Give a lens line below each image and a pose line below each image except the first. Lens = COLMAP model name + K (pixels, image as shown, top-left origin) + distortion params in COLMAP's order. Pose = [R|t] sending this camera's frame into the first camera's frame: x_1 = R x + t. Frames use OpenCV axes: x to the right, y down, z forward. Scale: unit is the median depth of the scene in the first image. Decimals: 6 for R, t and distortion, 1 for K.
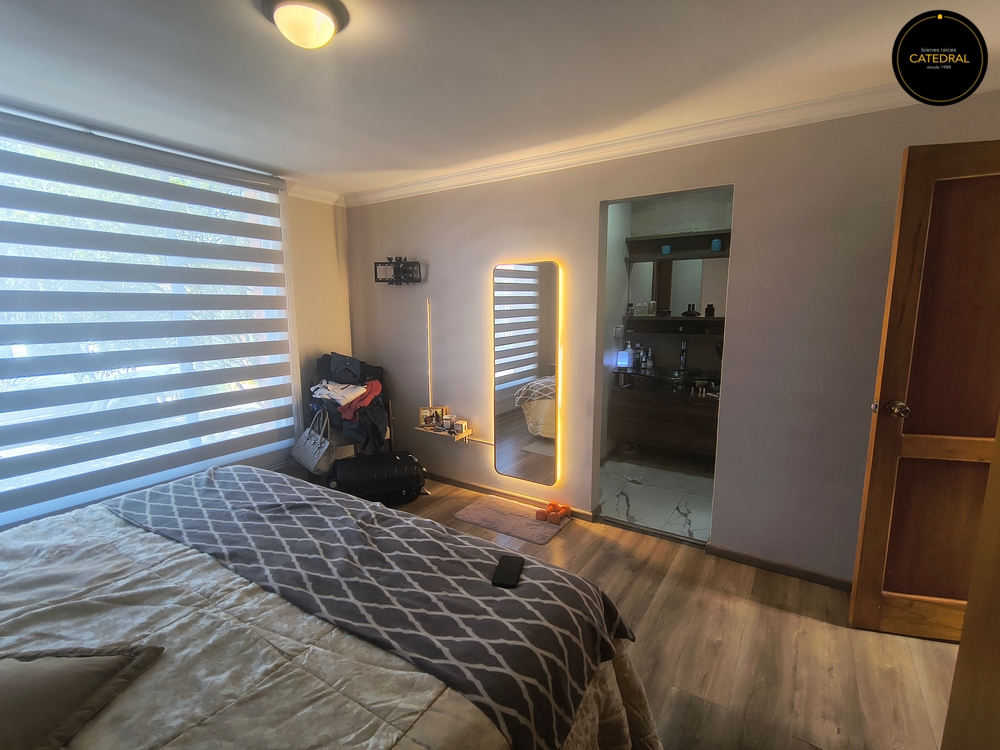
lens RADIAL K [[466.4, 0, 493.7], [0, 466.4, 379.2], [0, 0, 1]] dist [-0.000347, -0.001444]
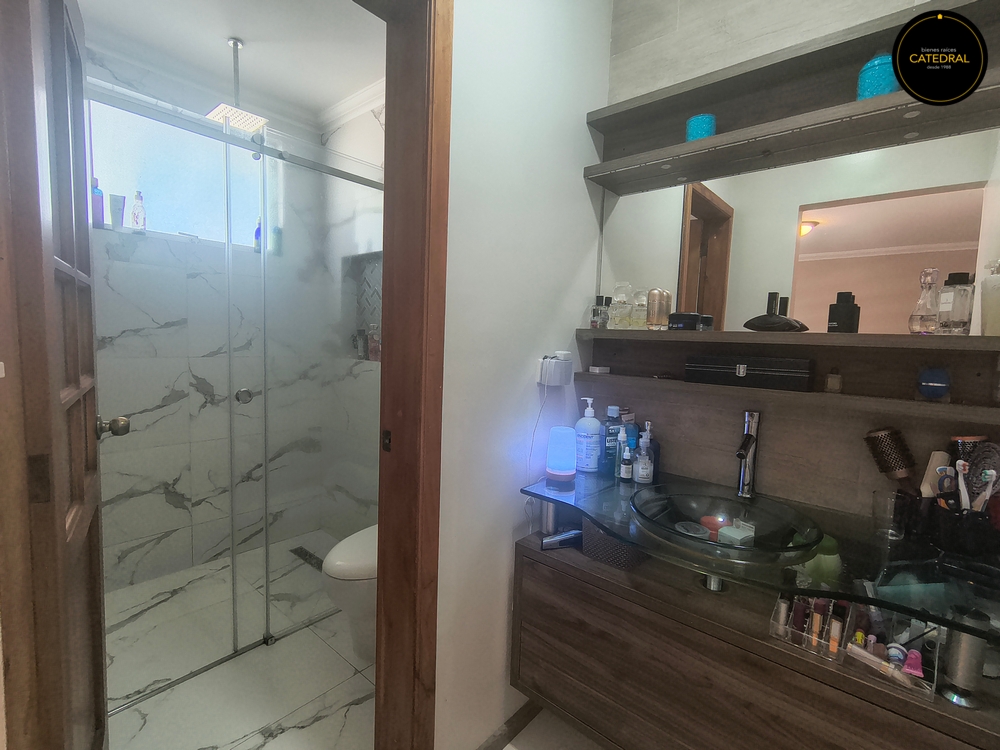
lens RADIAL K [[466.4, 0, 498.8], [0, 466.4, 372.4], [0, 0, 1]] dist [-0.000347, -0.001444]
pose [[0.991272, 0.047056, -0.123147, 0.268205], [-0.056445, 0.995668, -0.073892, -0.071353], [0.119136, 0.080198, 0.989634, 0.647065]]
